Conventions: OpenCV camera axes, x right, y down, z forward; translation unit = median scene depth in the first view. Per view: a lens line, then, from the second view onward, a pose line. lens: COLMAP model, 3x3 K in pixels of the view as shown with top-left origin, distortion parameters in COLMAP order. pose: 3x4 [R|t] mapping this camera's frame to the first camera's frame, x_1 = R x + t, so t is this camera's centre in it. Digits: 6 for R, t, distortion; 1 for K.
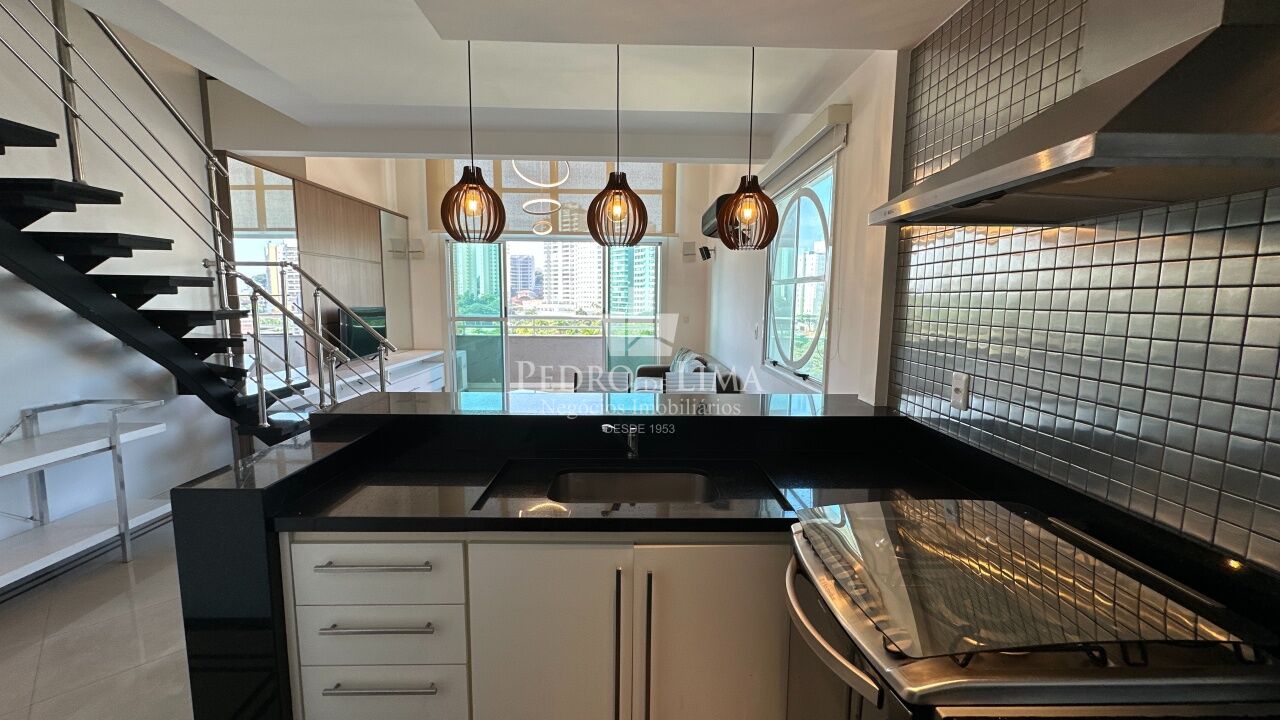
lens RADIAL K [[509.2, 0, 641.5], [0, 509.2, 361.0], [0, 0, 1]] dist [-0.004289, 0.000805]
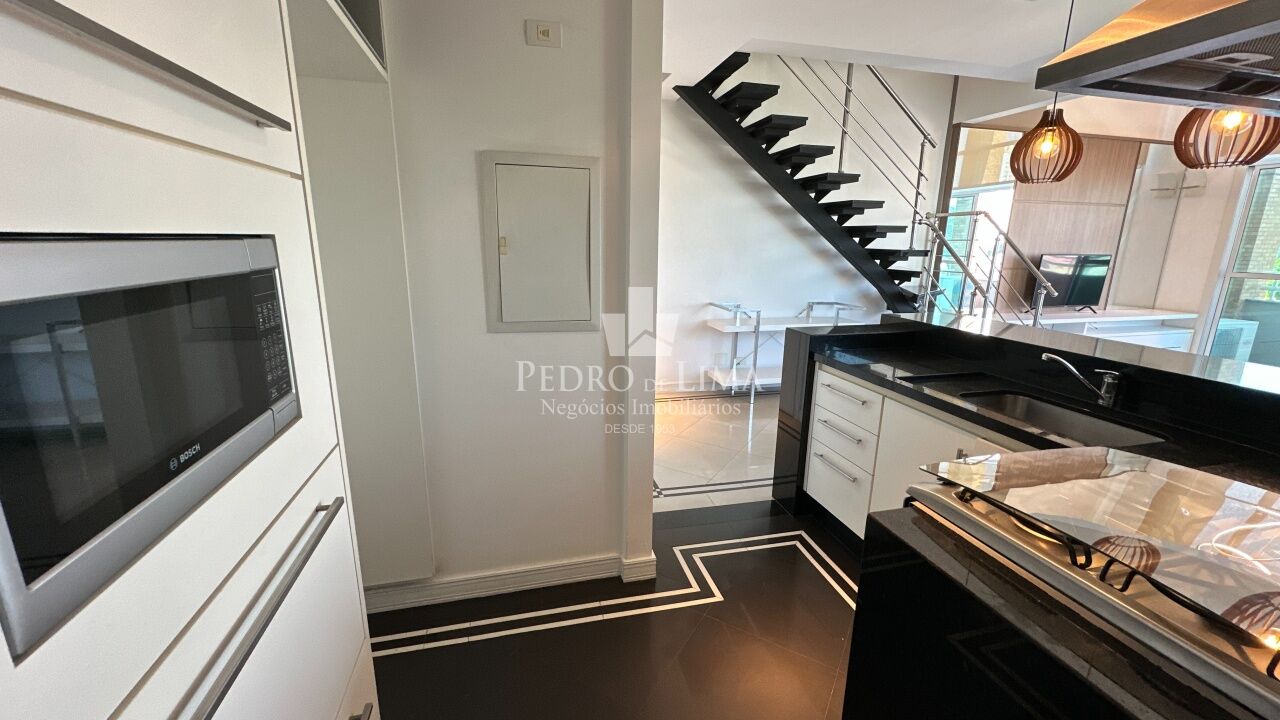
lens RADIAL K [[509.2, 0, 643.5], [0, 509.2, 363.7], [0, 0, 1]] dist [-0.004289, 0.000805]
pose [[0.229621, 0.221567, -0.947725, 0.334113], [-0.129522, 0.972039, 0.195870, 0.021634], [0.964623, 0.077775, 0.251898, -0.031024]]
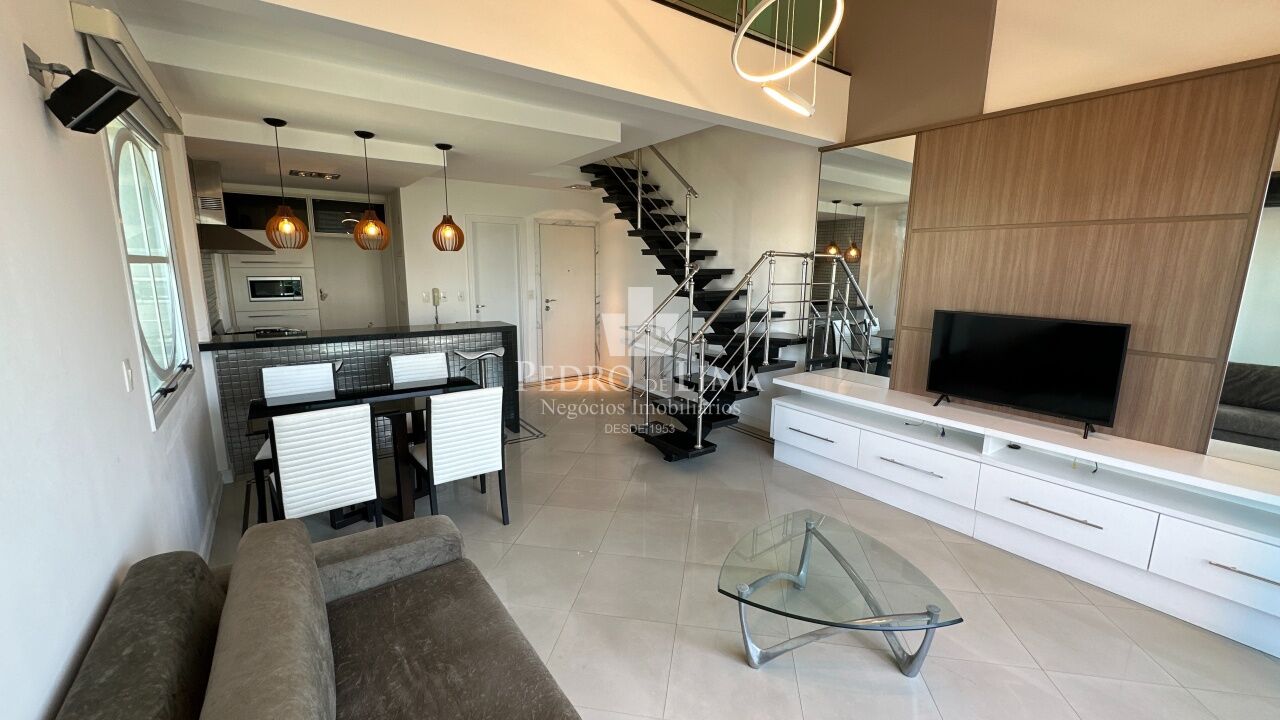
lens RADIAL K [[509.2, 0, 643.7], [0, 509.2, 363.5], [0, 0, 1]] dist [-0.004289, 0.000805]
pose [[-0.821740, 0.086886, -0.563201, 0.128067], [-0.091697, 0.955269, 0.281162, -0.254751], [0.562437, 0.282686, -0.777016, 1.794552]]
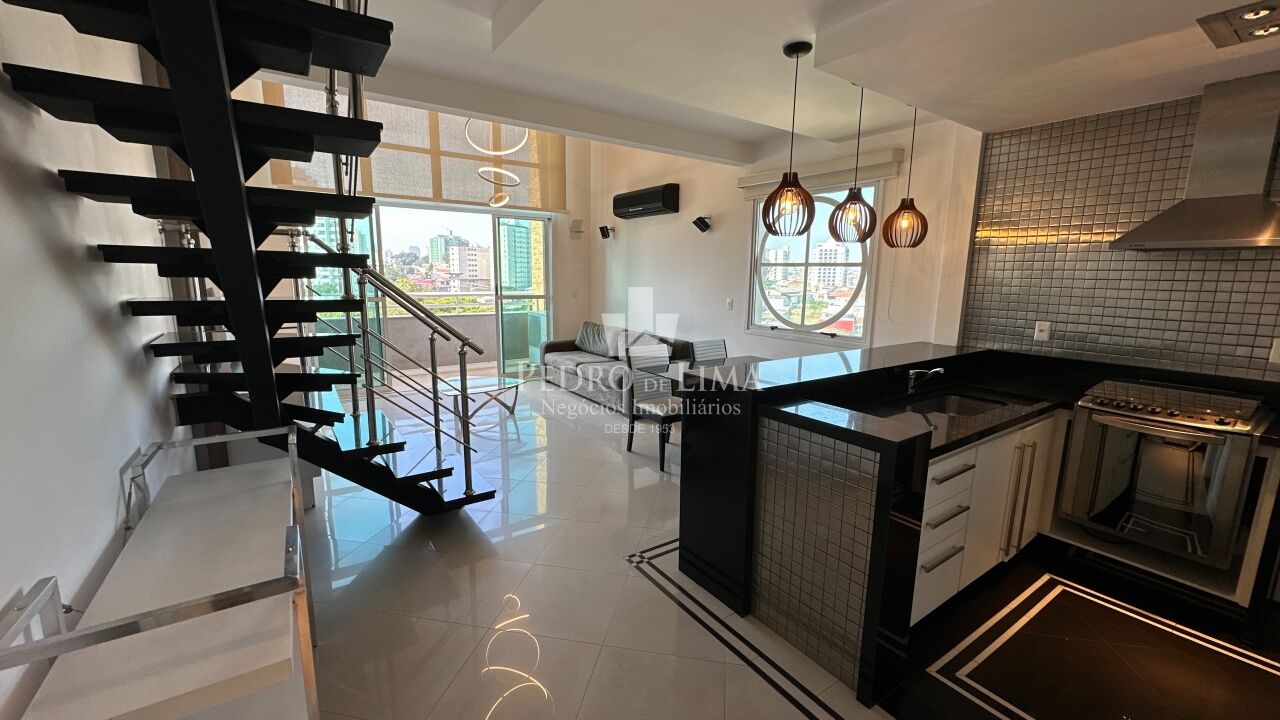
lens RADIAL K [[509.2, 0, 639.8], [0, 509.2, 359.5], [0, 0, 1]] dist [-0.004289, 0.000805]
pose [[0.834912, -0.091112, 0.542790, -0.730165], [0.062544, 0.995520, 0.070903, -0.028544], [-0.546818, -0.025250, 0.836871, 0.099107]]
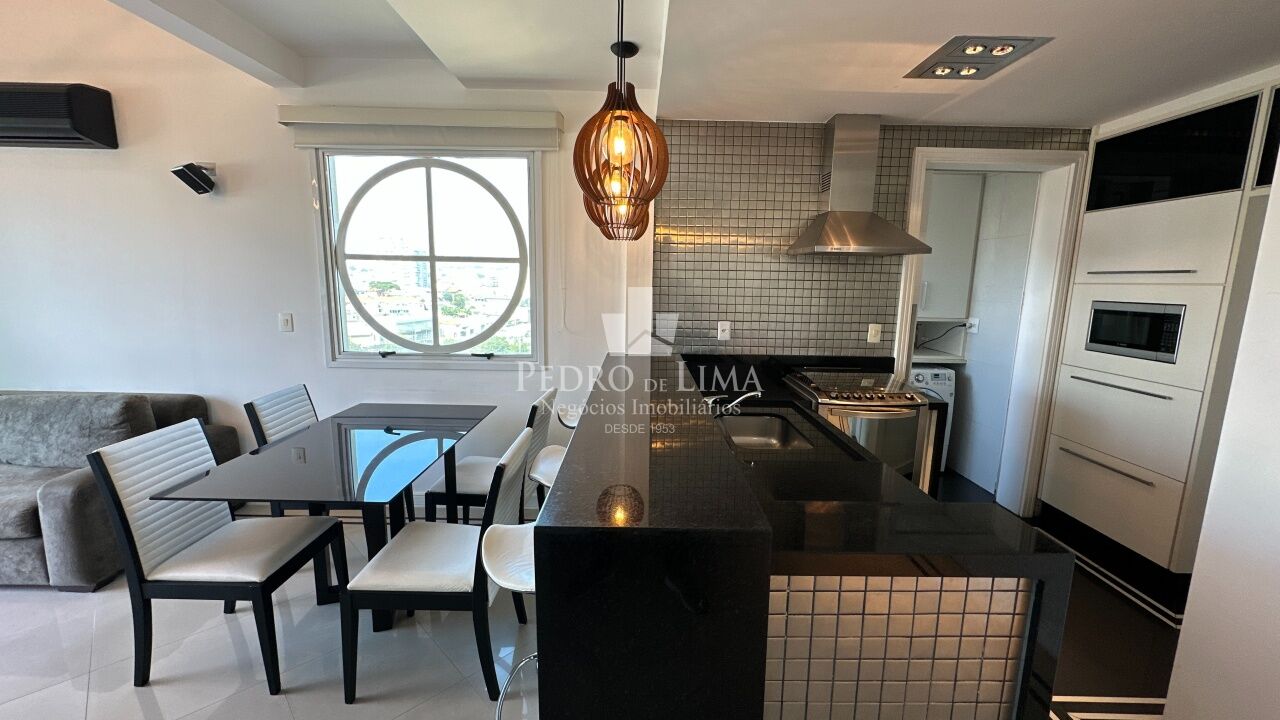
lens RADIAL K [[509.2, 0, 641.3], [0, 509.2, 360.9], [0, 0, 1]] dist [-0.004289, 0.000805]
pose [[0.015217, -0.167542, 0.985748, -0.565485], [0.105720, 0.980605, 0.165036, -0.079184], [-0.994280, 0.101702, 0.032634, 0.548070]]
